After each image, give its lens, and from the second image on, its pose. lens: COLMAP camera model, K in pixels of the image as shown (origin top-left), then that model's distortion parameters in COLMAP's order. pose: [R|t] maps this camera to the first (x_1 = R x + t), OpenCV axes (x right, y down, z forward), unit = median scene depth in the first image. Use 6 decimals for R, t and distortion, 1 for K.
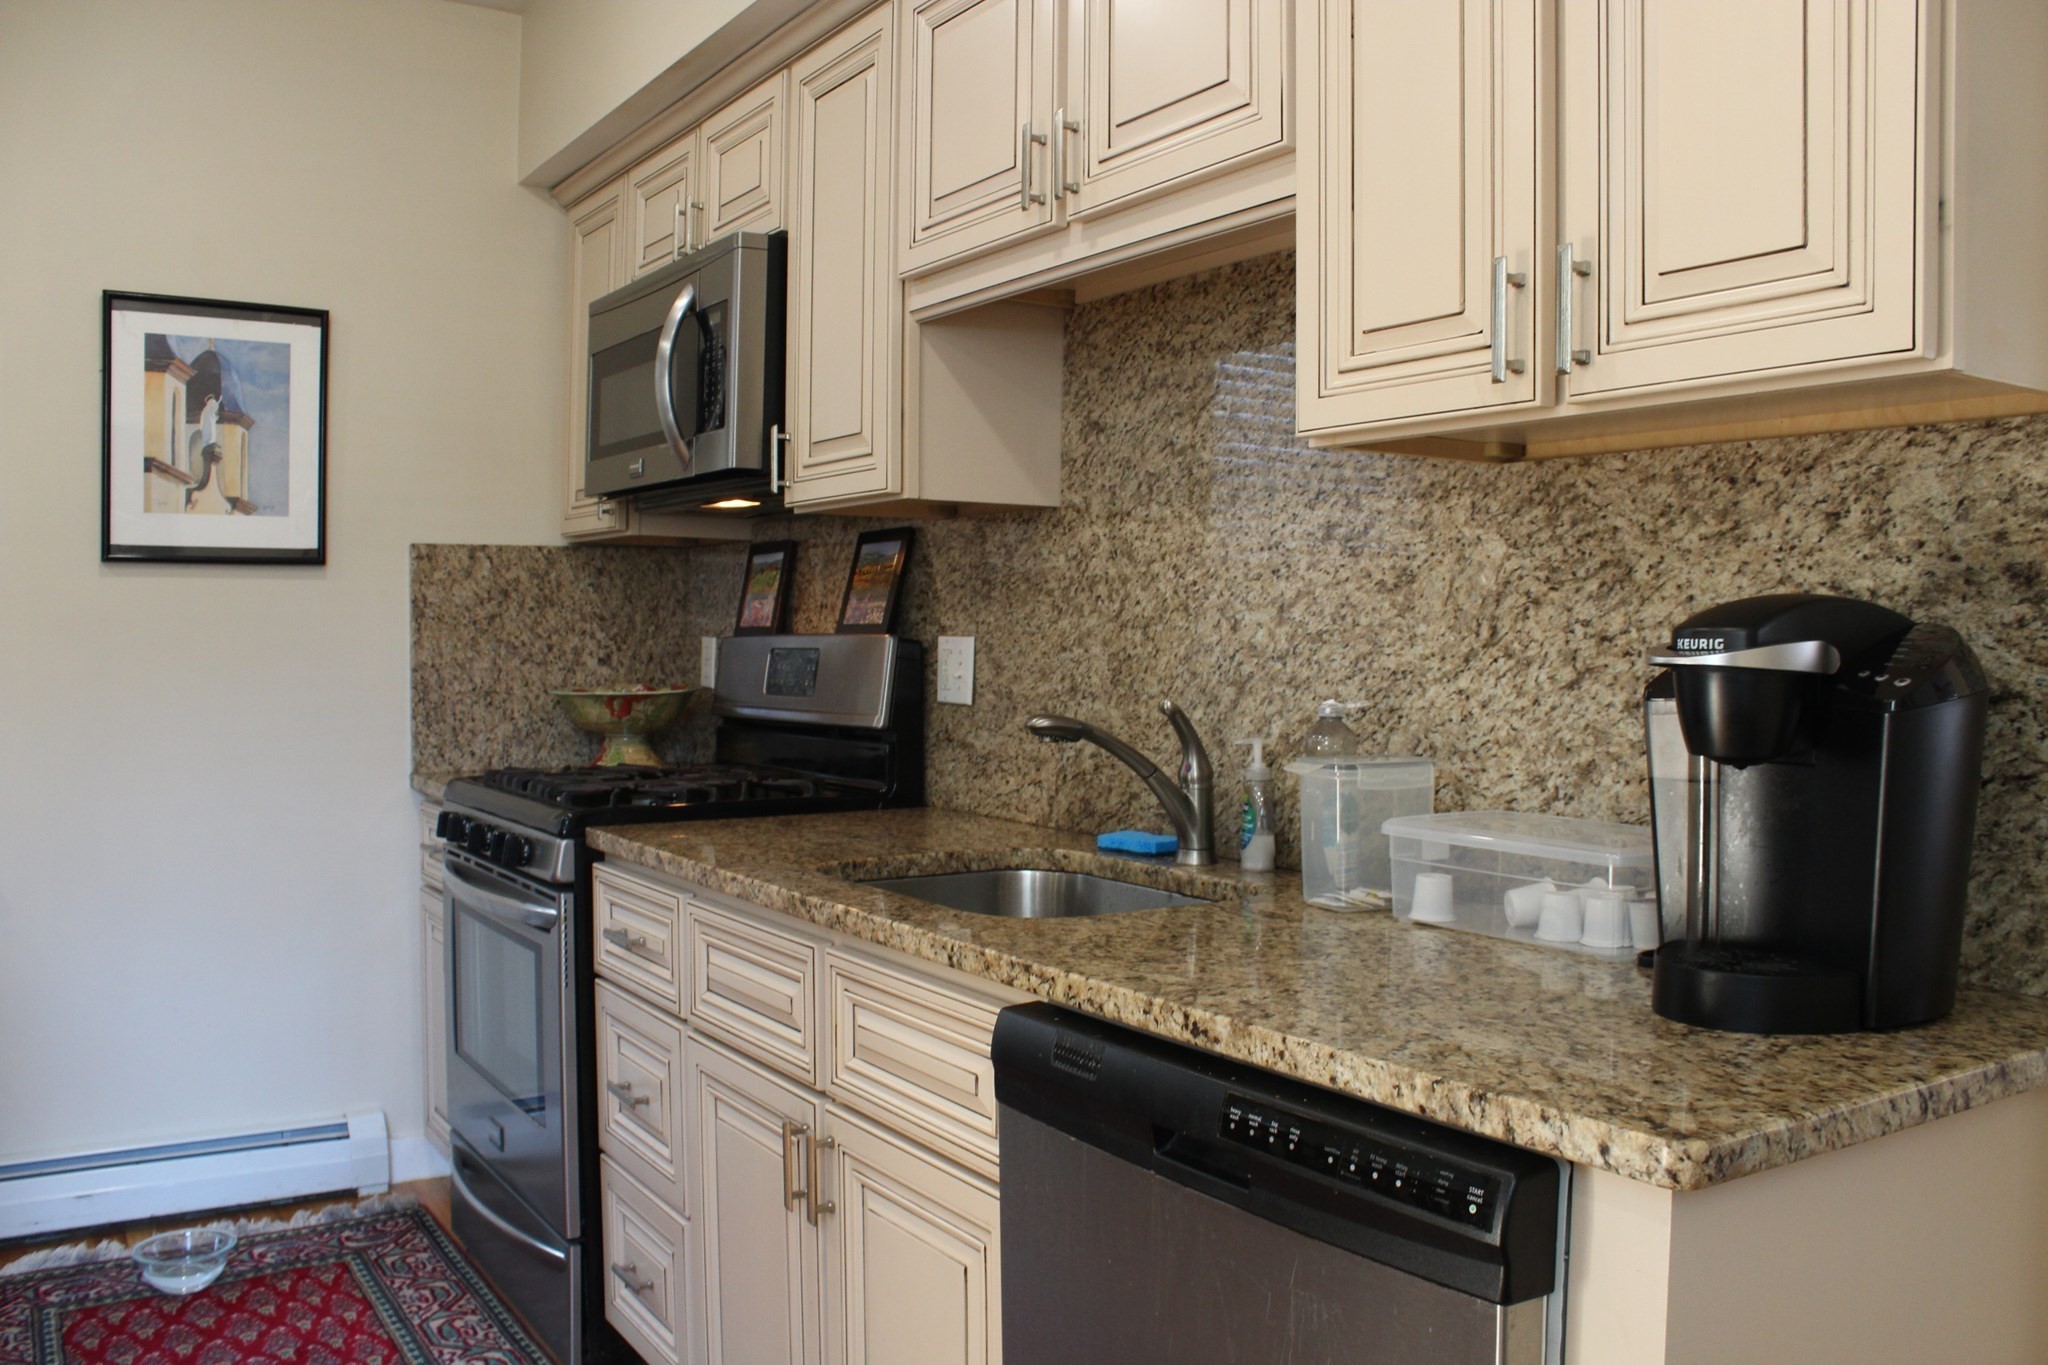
lens RADIAL K [[1714.9, 0, 1034.5], [0, 1714.9, 663.7], [0, 0, 1]] dist [-0.004592, 0.000538]
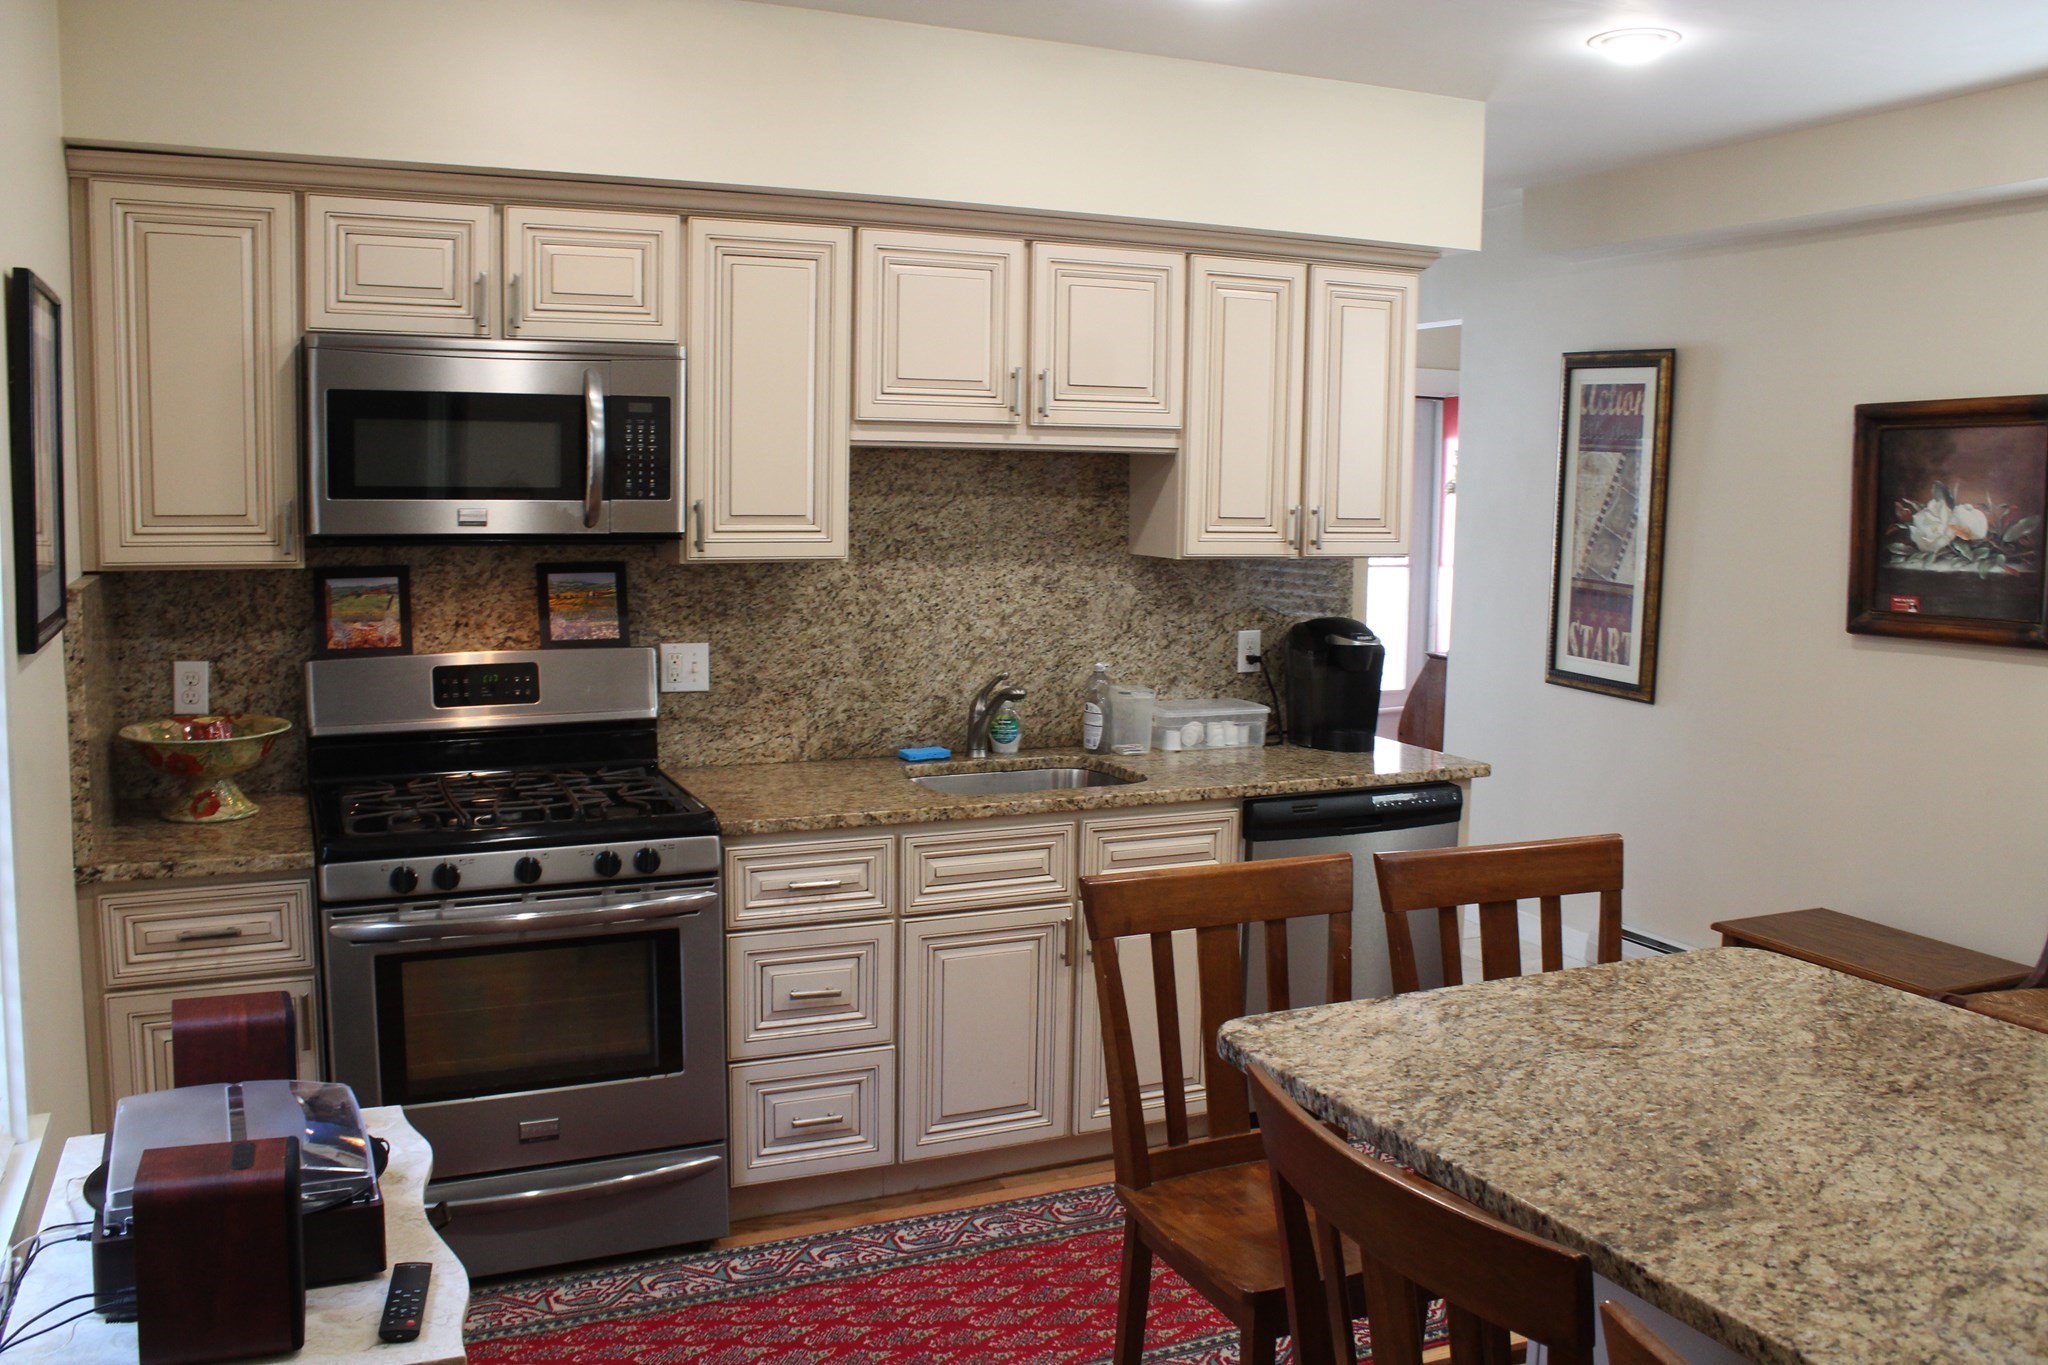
lens RADIAL K [[1714.9, 0, 1028.0], [0, 1714.9, 680.4], [0, 0, 1]] dist [-0.004592, 0.000538]
pose [[0.169789, -0.120204, 0.978122, -1.648675], [0.006442, 0.992647, 0.120871, -0.184359], [-0.985459, -0.014222, 0.169315, 0.602520]]
